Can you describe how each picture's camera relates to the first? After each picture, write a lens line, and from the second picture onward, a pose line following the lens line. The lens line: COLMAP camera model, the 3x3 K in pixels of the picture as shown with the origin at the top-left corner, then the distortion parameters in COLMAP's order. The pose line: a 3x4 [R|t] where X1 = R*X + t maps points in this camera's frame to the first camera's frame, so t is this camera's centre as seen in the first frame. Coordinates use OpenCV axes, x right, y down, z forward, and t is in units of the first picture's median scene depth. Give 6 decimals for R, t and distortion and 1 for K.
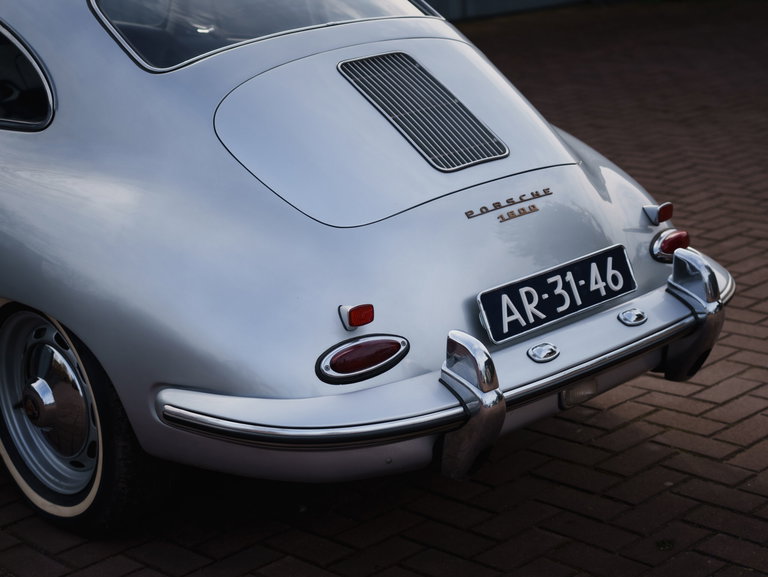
lens RADIAL K [[1460.5, 0, 384.0], [0, 1460.5, 288.5], [0, 0, 1]] dist [0.021130, -0.048762]
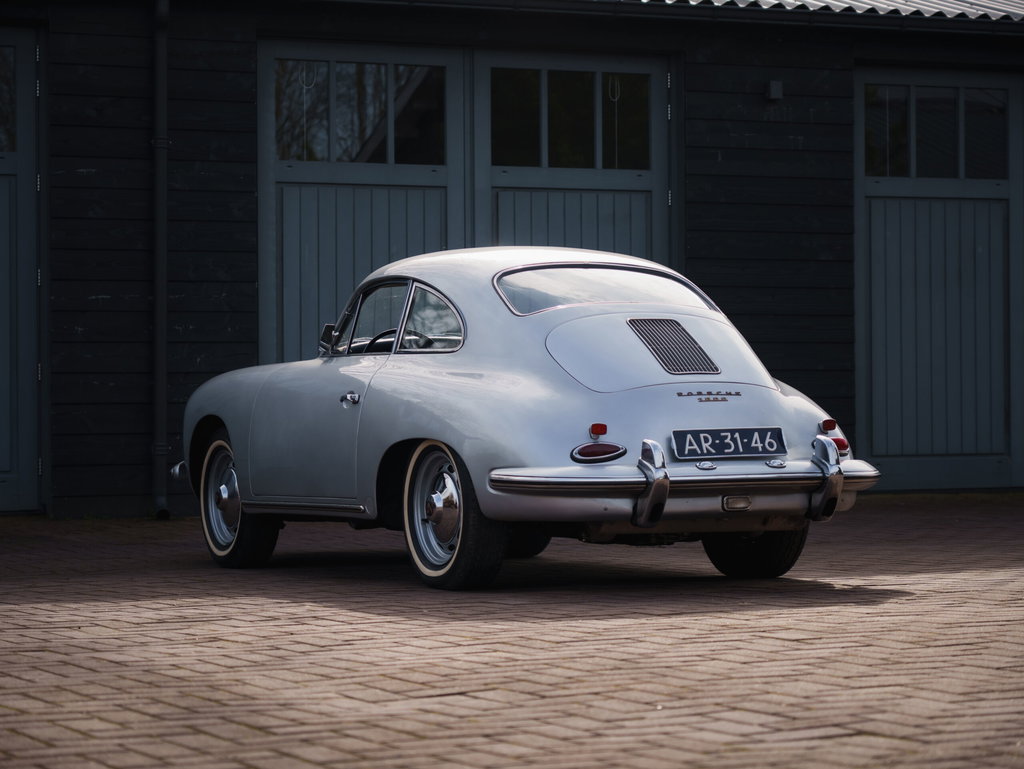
lens RADIAL K [[2387.5, 0, 536.7], [0, 2387.5, 384.9], [0, 0, 1]] dist [0.000771, -0.150100]
pose [[0.959501, 0.043252, -0.278365, 0.675810], [-0.120675, 0.955995, -0.267417, 0.707883], [0.254549, 0.290178, 0.922497, -1.637090]]
